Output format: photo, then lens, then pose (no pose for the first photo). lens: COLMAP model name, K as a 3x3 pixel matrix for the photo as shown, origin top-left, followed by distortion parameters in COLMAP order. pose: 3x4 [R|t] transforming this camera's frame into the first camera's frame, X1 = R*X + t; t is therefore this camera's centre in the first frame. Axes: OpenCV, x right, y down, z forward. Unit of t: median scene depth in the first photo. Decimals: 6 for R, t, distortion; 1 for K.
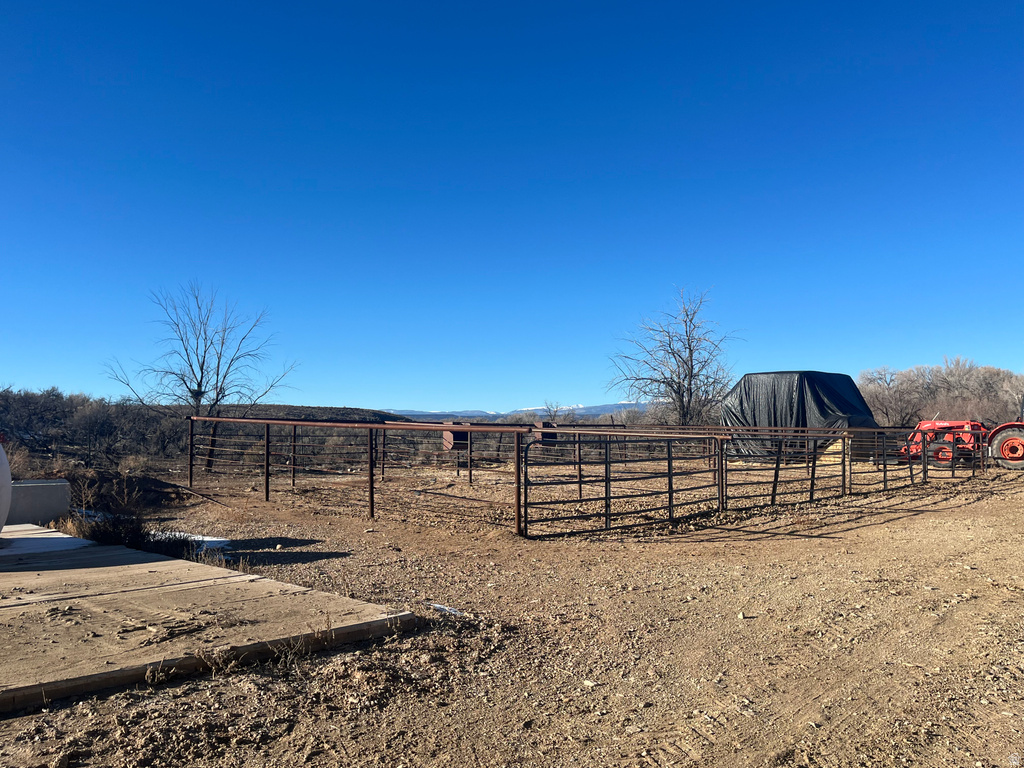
lens RADIAL K [[800.9, 0, 512.0], [0, 800.9, 384.0], [0, 0, 1]] dist [0.032454, -0.001153]
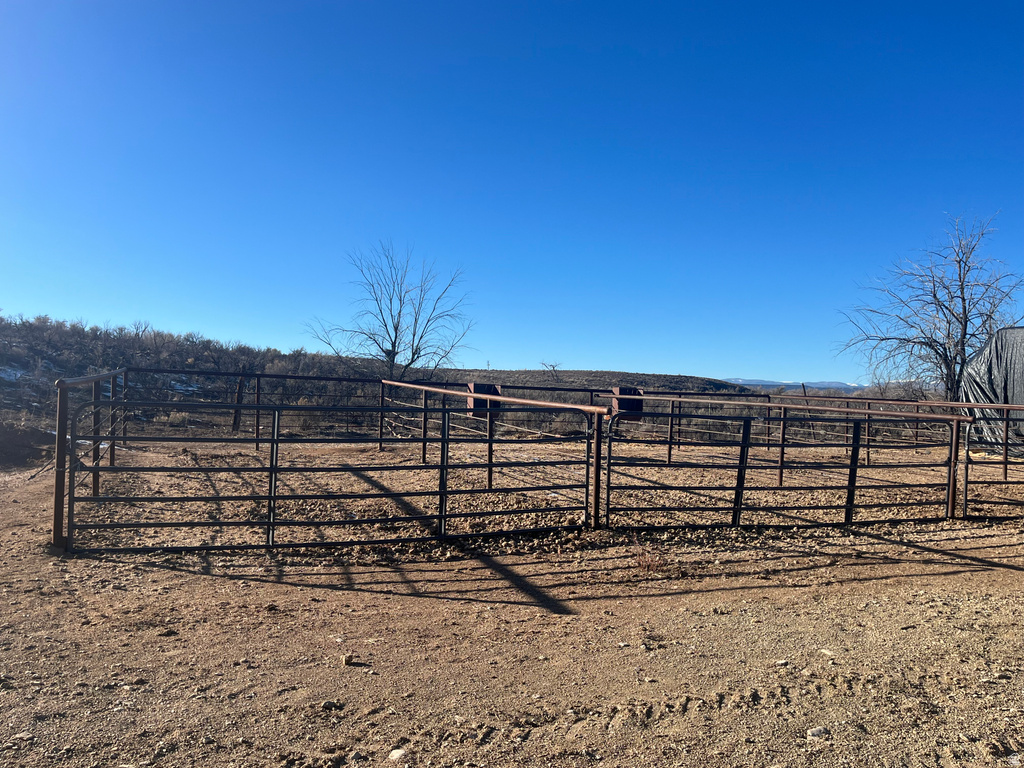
lens RADIAL K [[800.9, 0, 512.0], [0, 800.9, 384.0], [0, 0, 1]] dist [0.032454, -0.001153]
pose [[0.914826, 0.022806, -0.403204, 0.153446], [-0.006609, 0.999116, 0.041516, 0.007553], [0.403795, -0.035315, 0.914168, 0.144367]]
